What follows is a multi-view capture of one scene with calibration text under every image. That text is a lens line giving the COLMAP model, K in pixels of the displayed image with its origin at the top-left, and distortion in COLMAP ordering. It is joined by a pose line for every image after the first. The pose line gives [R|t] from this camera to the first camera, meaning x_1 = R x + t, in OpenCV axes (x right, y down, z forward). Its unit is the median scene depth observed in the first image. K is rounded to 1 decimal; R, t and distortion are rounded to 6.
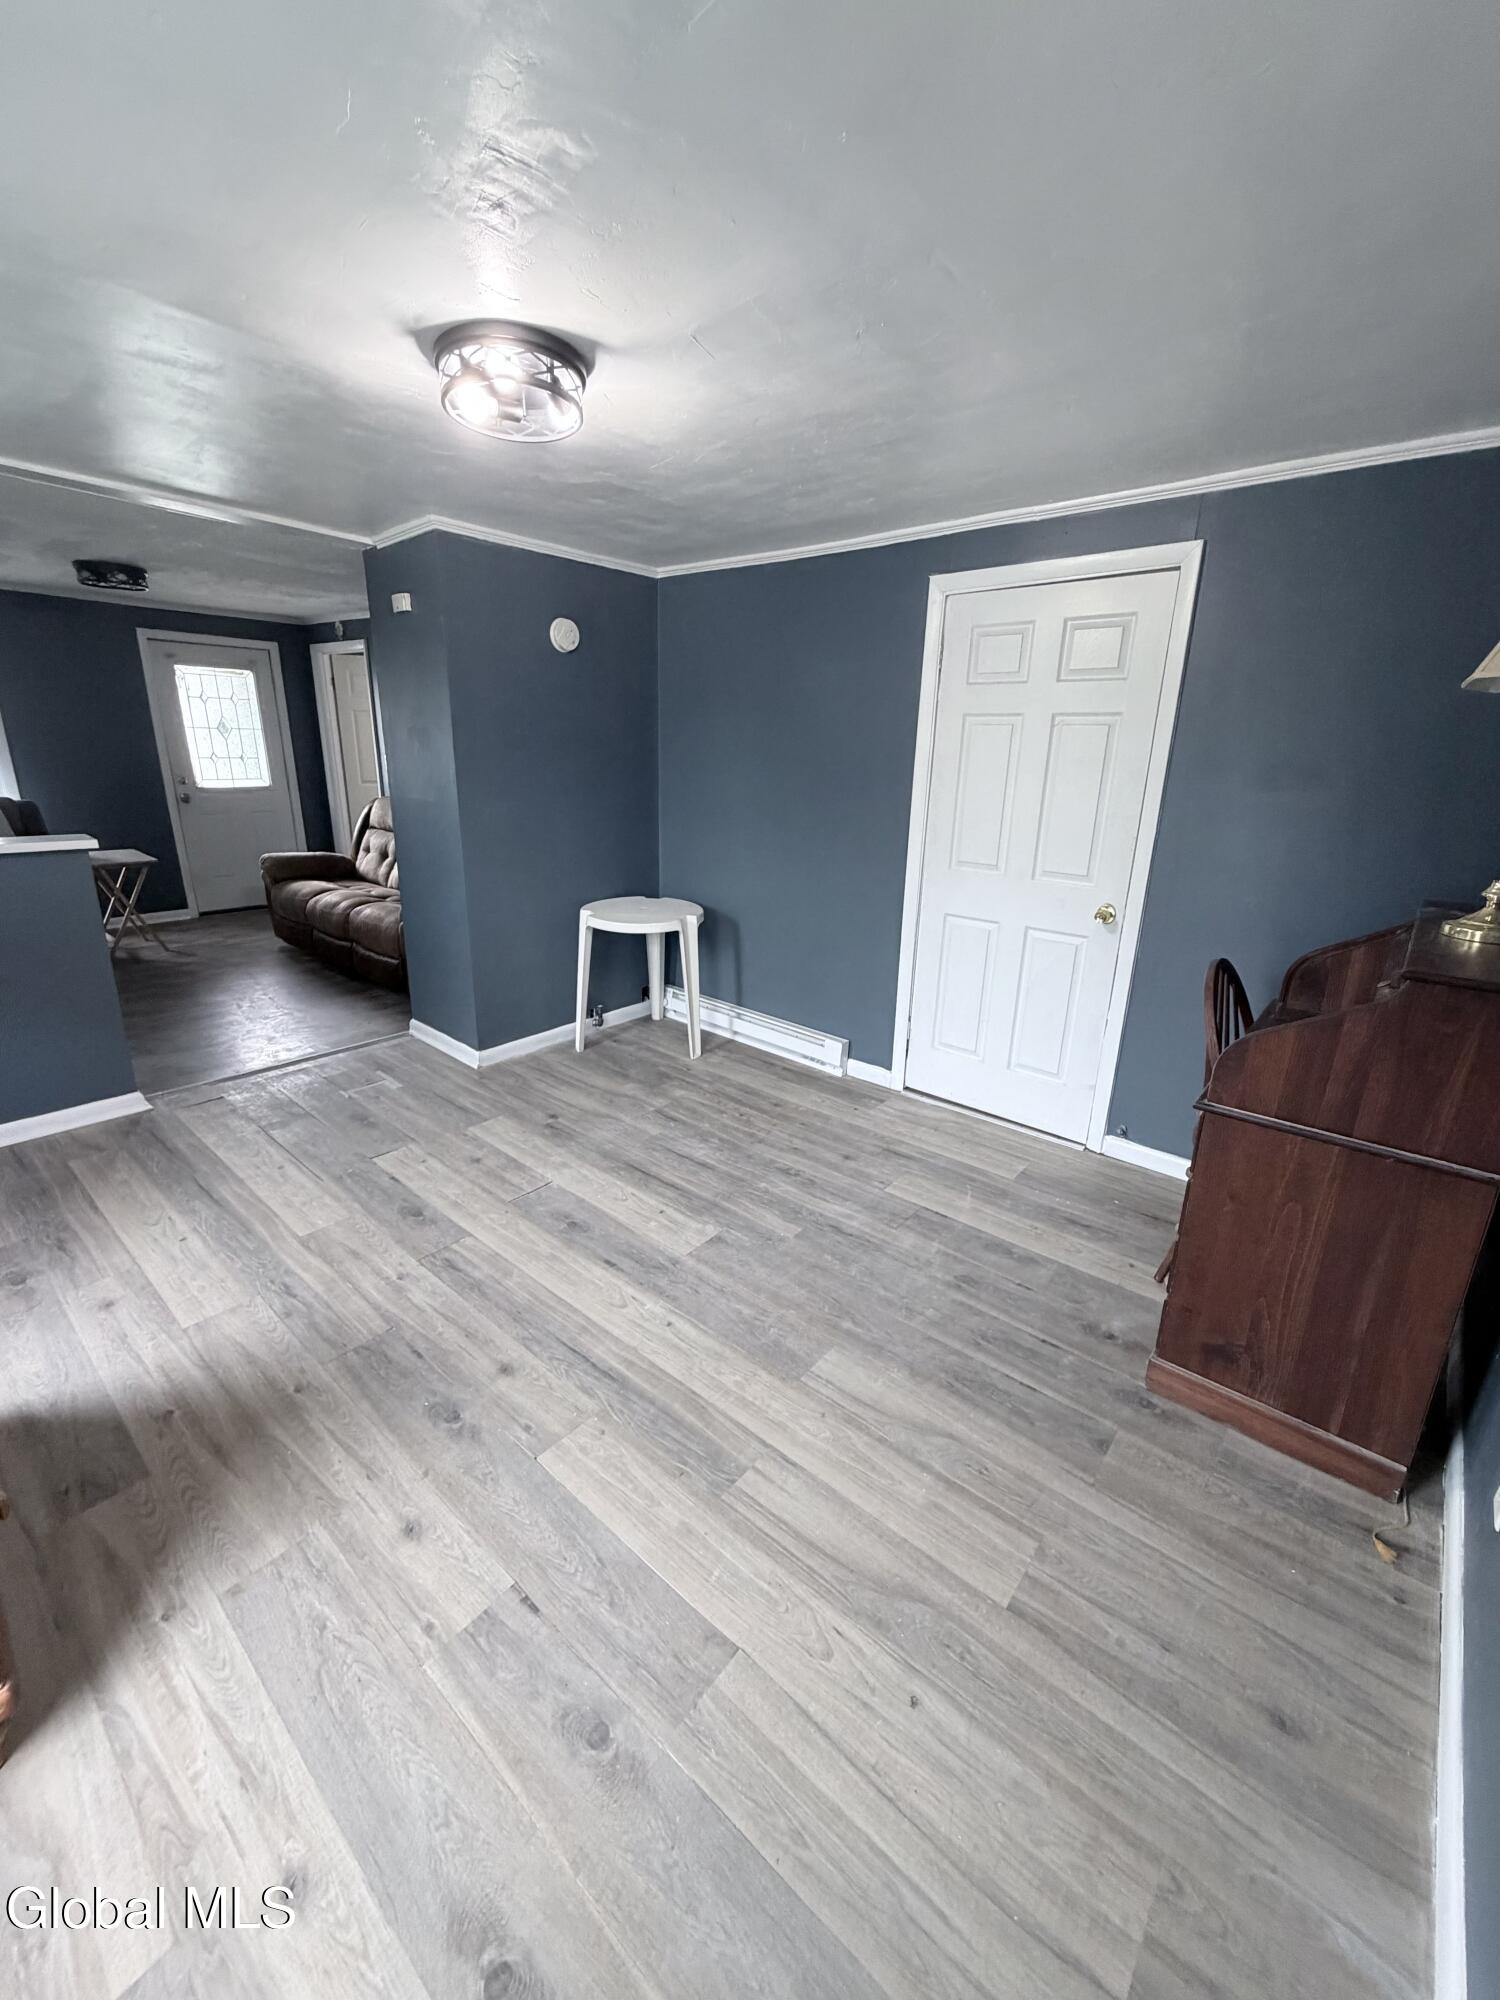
lens RADIAL K [[805.8, 0, 747.4], [0, 805.8, 989.2], [0, 0, 1]] dist [0.005594, -0.000053]
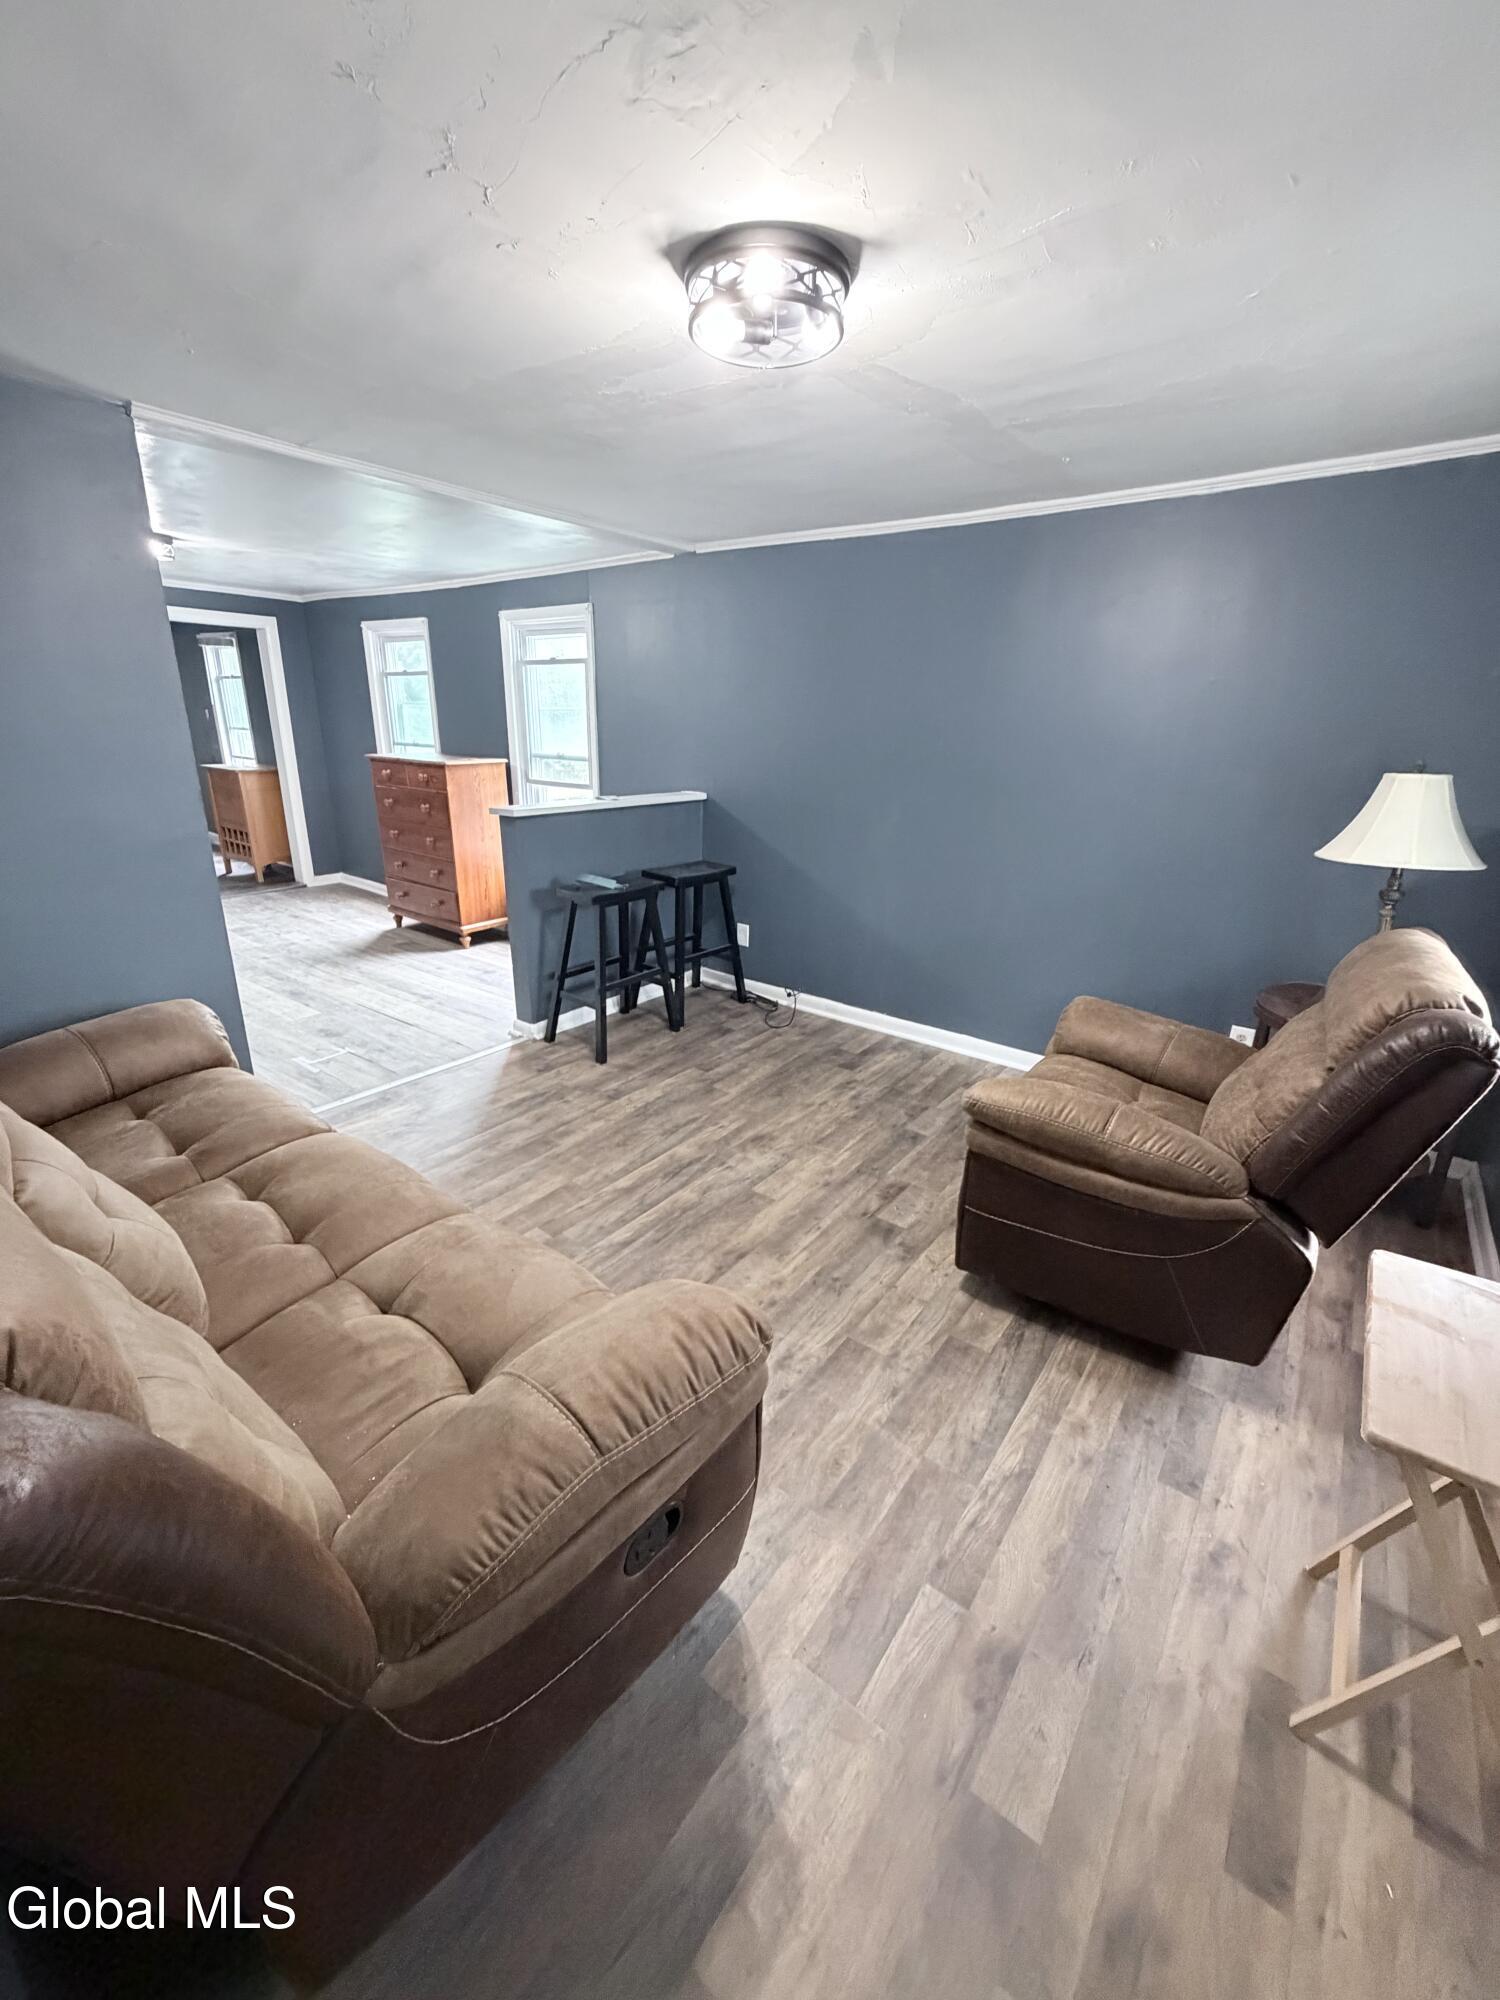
lens RADIAL K [[805.8, 0, 747.4], [0, 805.8, 989.2], [0, 0, 1]] dist [0.005594, -0.000053]
pose [[-0.997480, -0.028305, -0.065058, -1.392983], [-0.060942, 0.811345, 0.581383, -0.861862], [0.036329, 0.583882, -0.811025, 2.682137]]
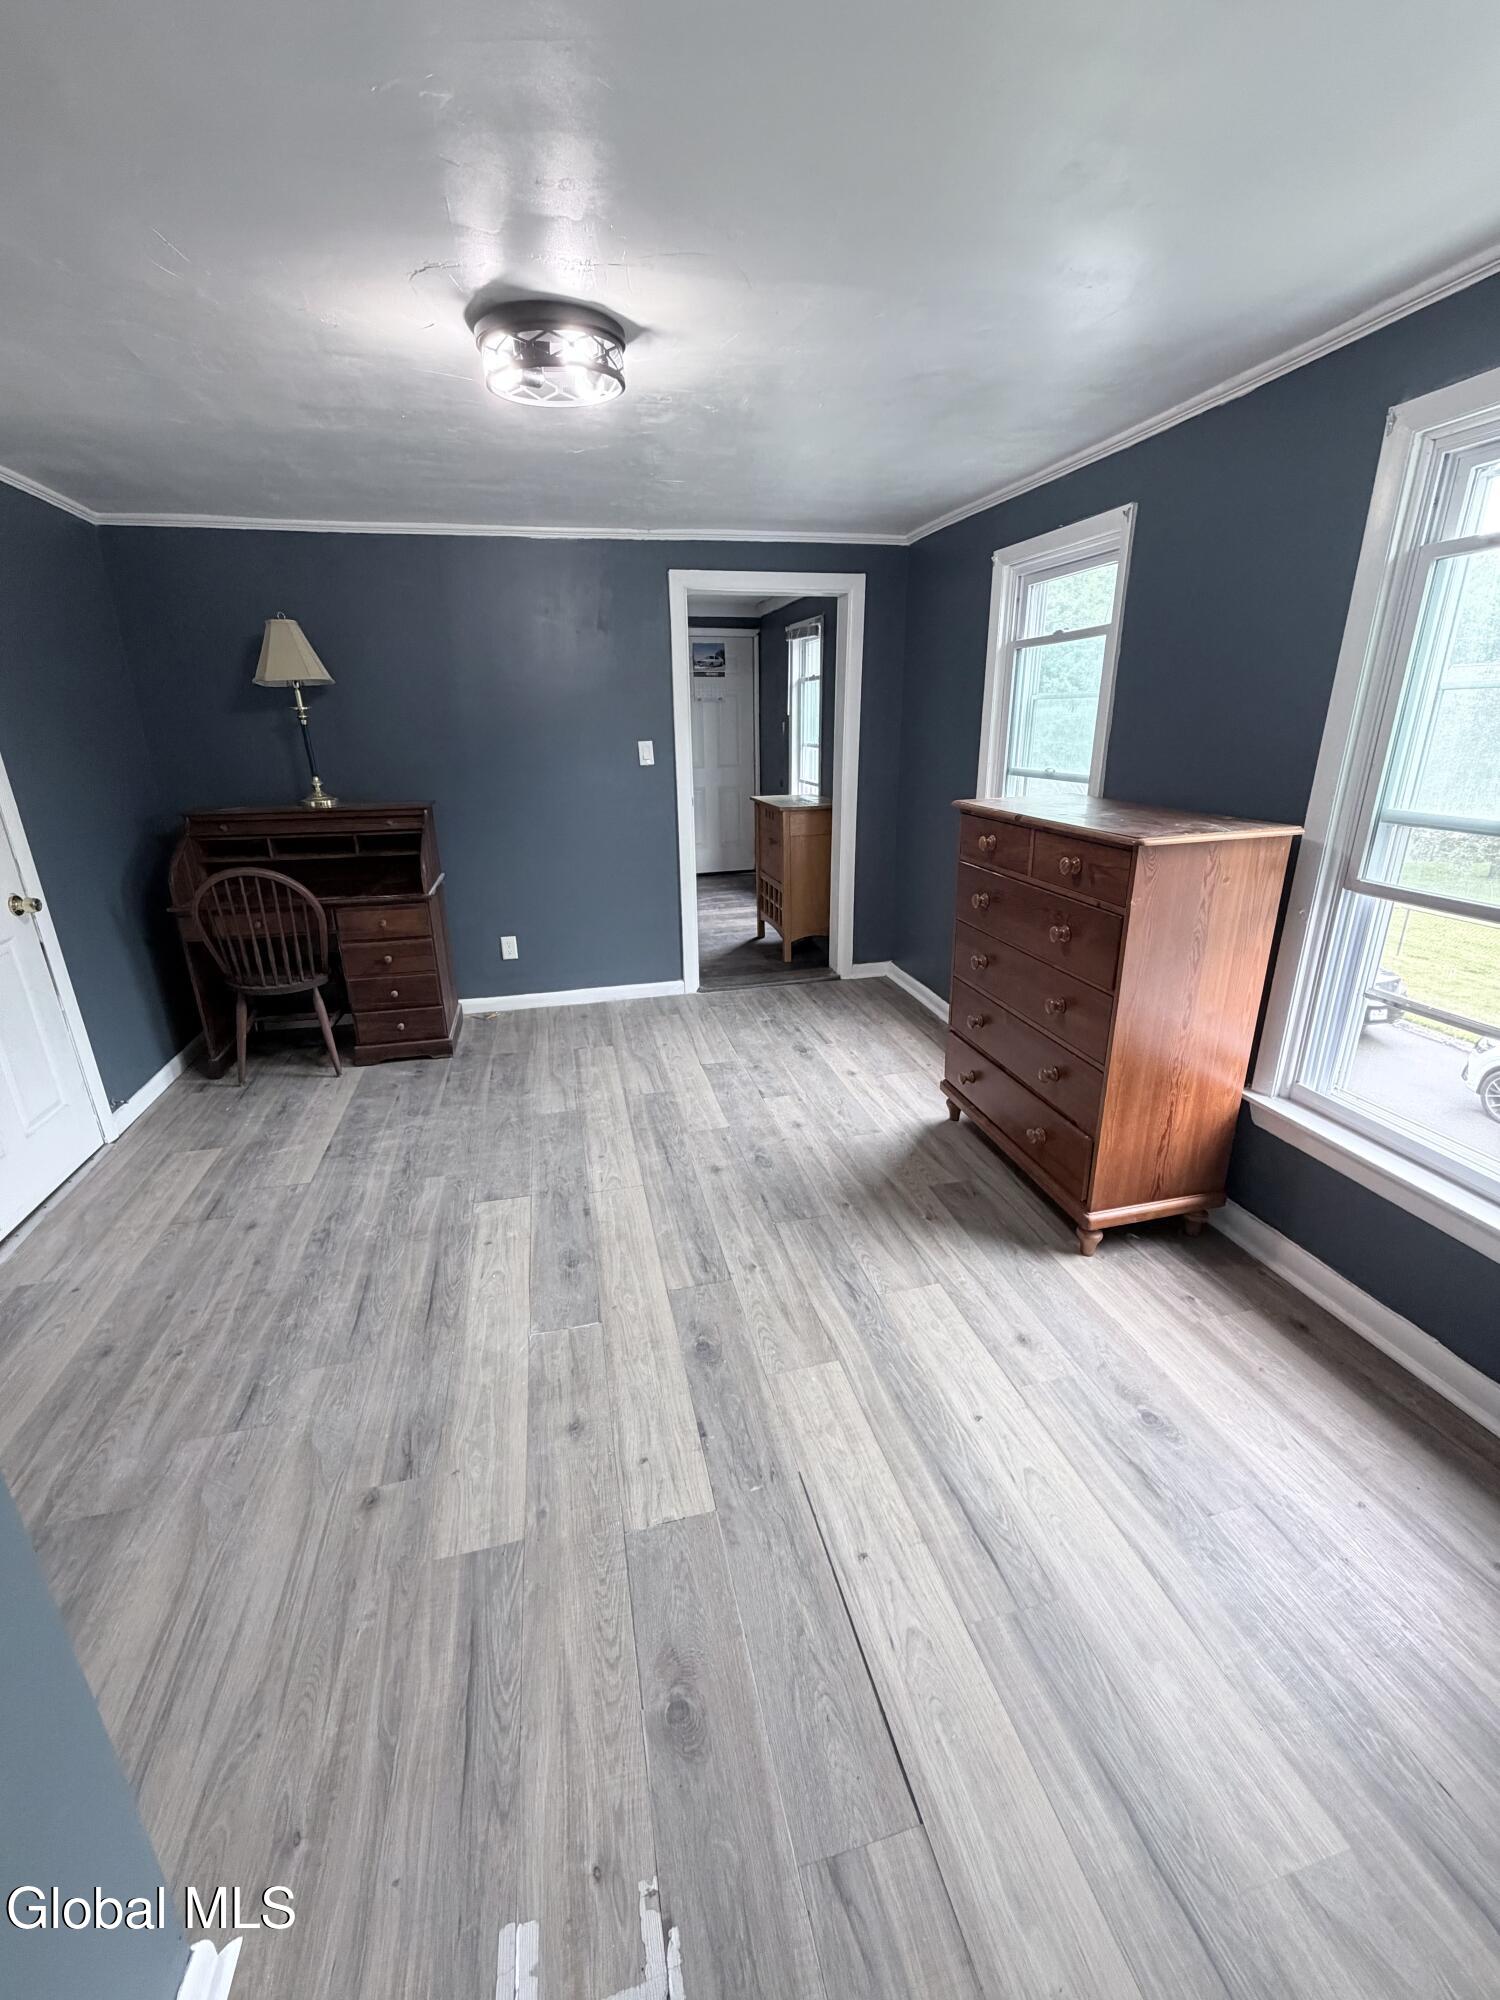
lens RADIAL K [[805.8, 0, 747.4], [0, 805.8, 989.2], [0, 0, 1]] dist [0.005594, -0.000053]
pose [[-0.811664, -0.199784, 0.548898, -0.885894], [0.164566, 0.823418, 0.543048, -0.454641], [-0.560464, 0.531102, -0.635460, 1.428593]]
